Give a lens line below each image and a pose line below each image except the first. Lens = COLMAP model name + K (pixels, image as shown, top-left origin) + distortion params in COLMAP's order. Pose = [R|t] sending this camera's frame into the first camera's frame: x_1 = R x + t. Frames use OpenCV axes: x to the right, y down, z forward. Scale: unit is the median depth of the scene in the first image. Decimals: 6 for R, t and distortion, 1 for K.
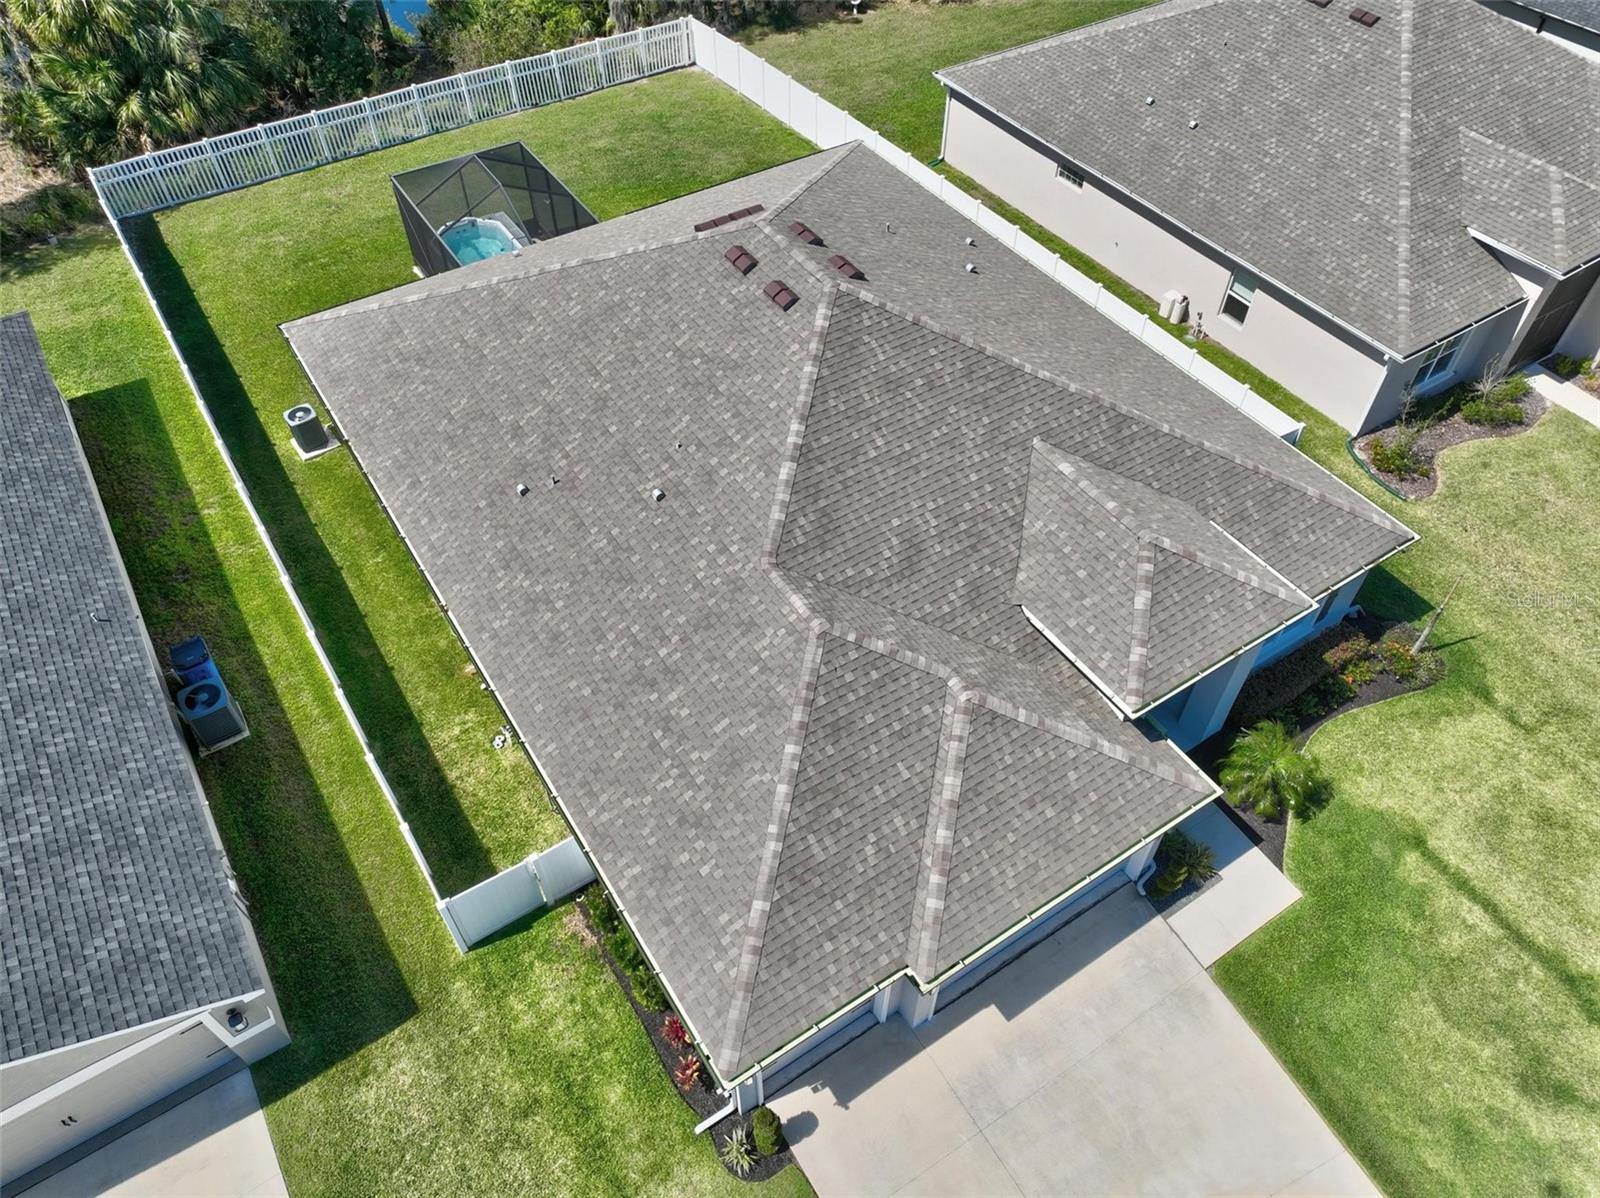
lens RADIAL K [[1125.5, 0, 800.2], [0, 1125.5, 602.7], [0, 0, 1]] dist [-0.000269, 0.016905]
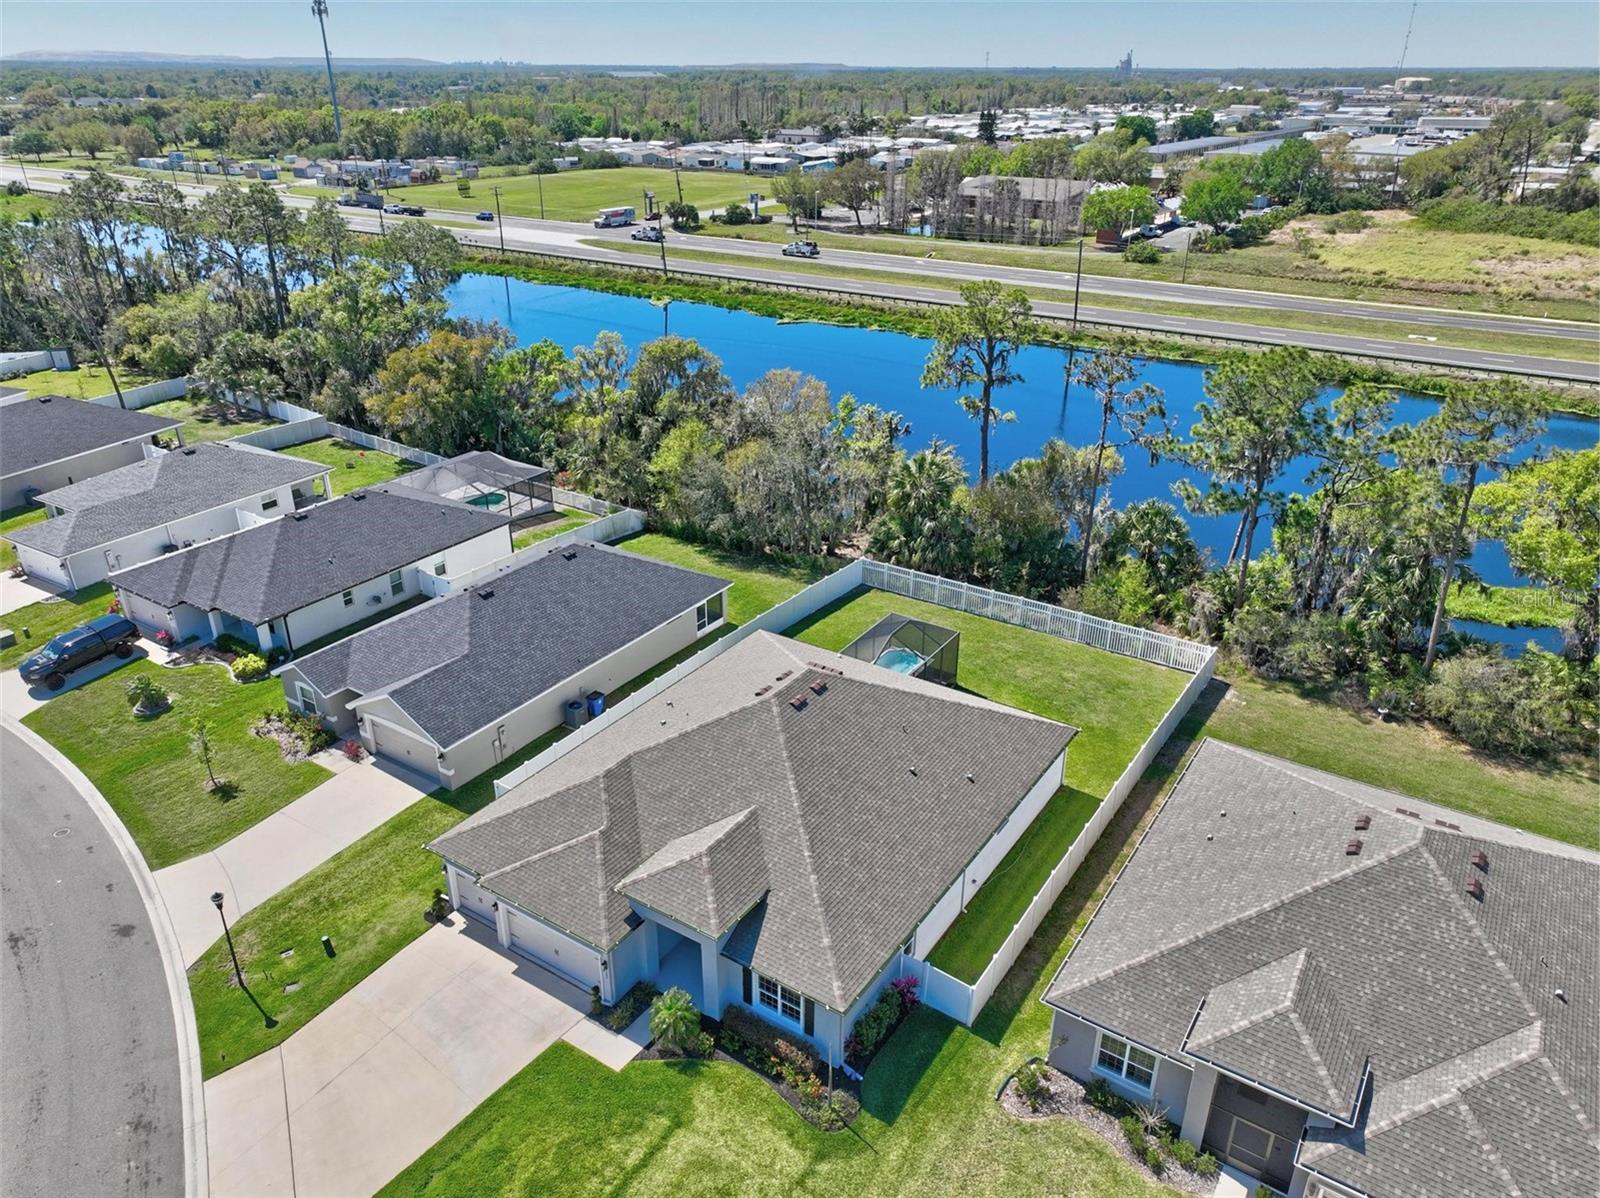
lens RADIAL K [[1125.5, 0, 800.2], [0, 1125.5, 602.7], [0, 0, 1]] dist [-0.000269, 0.016905]
pose [[0.398126, 0.397169, -0.826893, 1.256275], [-0.693384, 0.720465, 0.012205, -0.350961], [0.600595, 0.568496, 0.562227, -0.161566]]
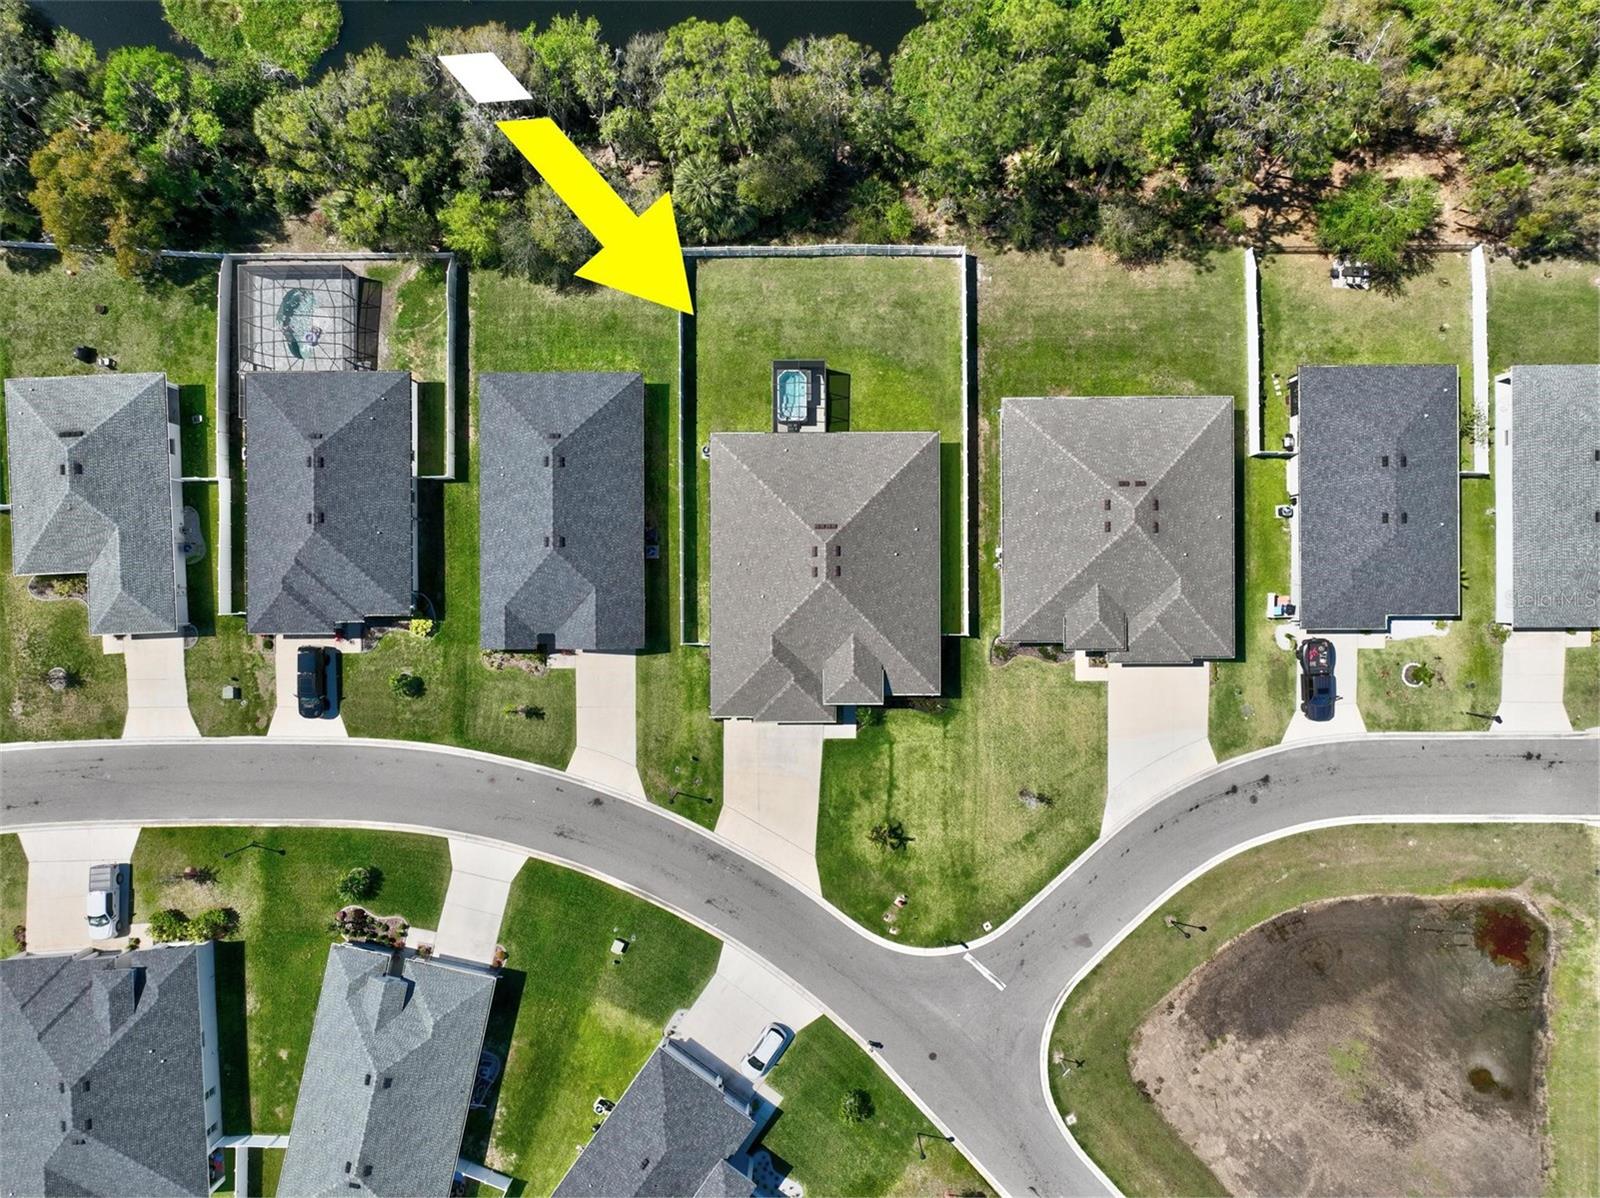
lens RADIAL K [[1125.5, 0, 800.2], [0, 1125.5, 602.7], [0, 0, 1]] dist [-0.000269, 0.016905]
pose [[0.840263, 0.542126, -0.007538, 0.020130], [-0.404026, 0.635366, 0.658083, -2.024089], [0.361554, -0.549918, 0.752907, -1.447913]]
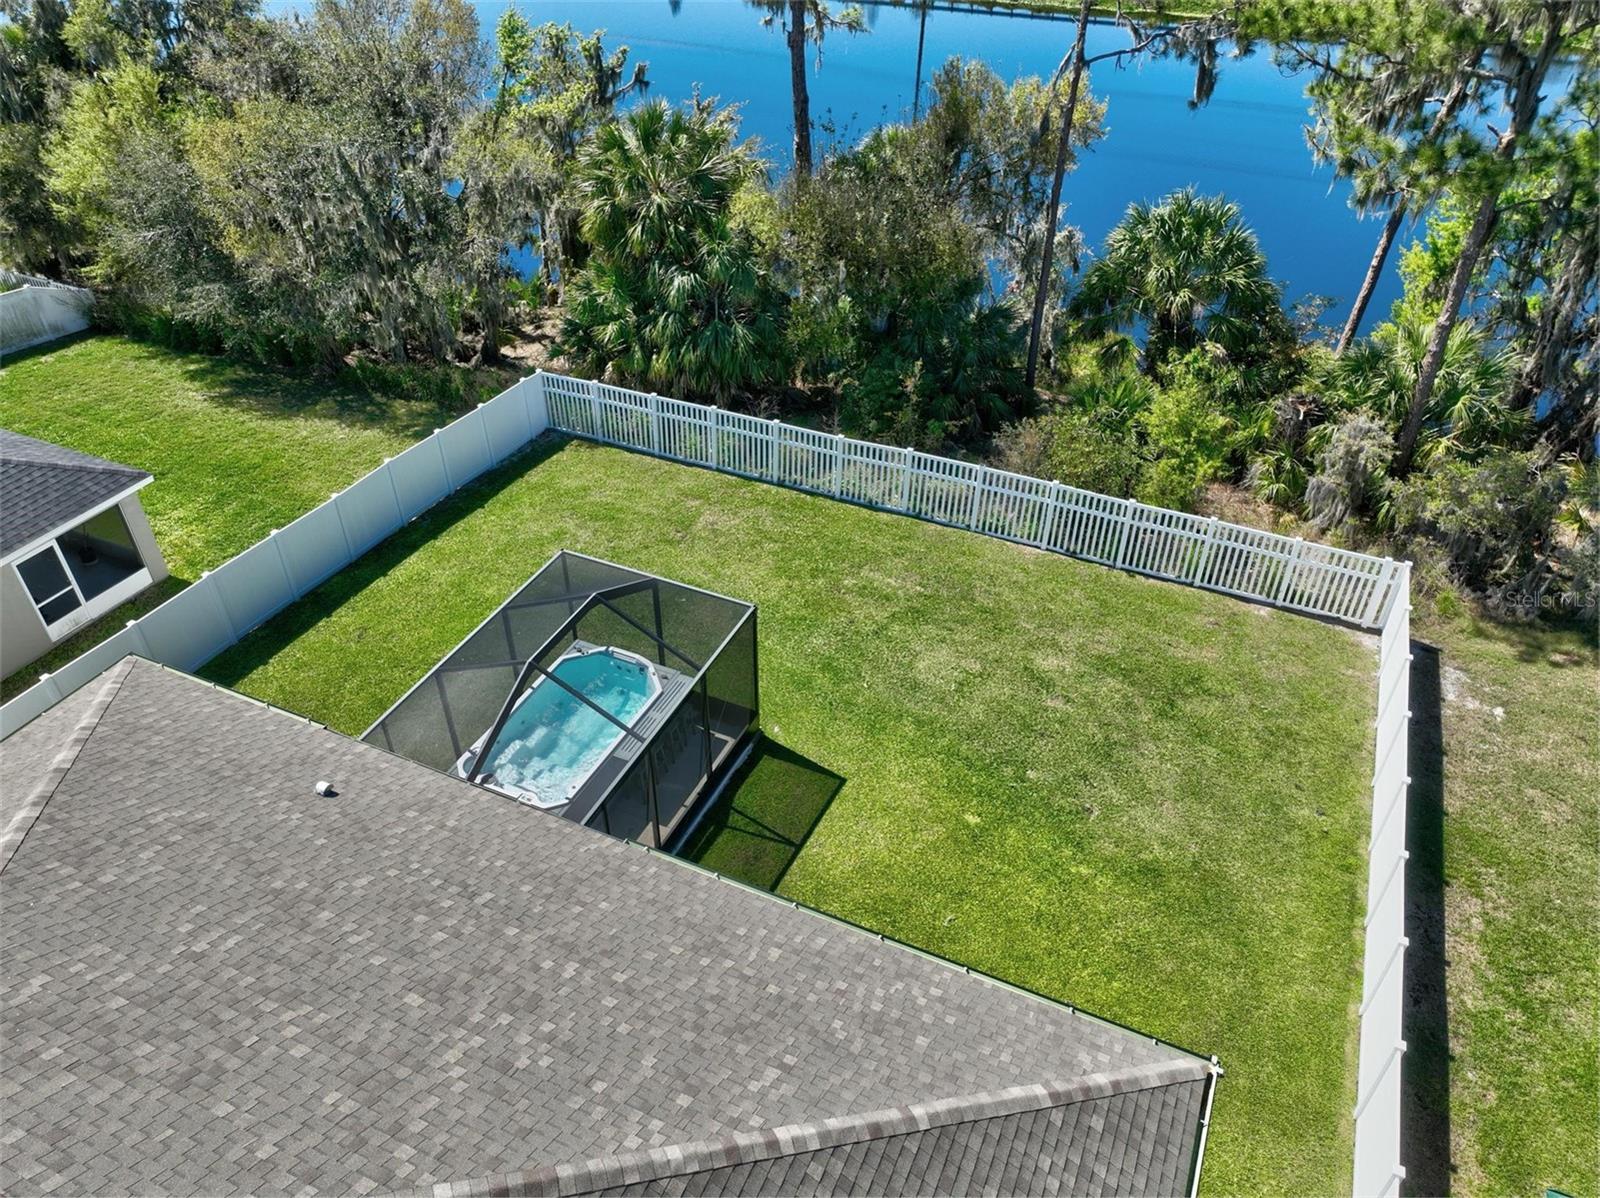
lens RADIAL K [[1125.5, 0, 800.2], [0, 1125.5, 602.7], [0, 0, 1]] dist [-0.000269, 0.016905]
pose [[0.537045, 0.513872, -0.668968, 0.180674], [-0.637599, 0.766517, 0.076943, -0.560944], [0.552314, 0.385211, 0.739298, 0.693637]]
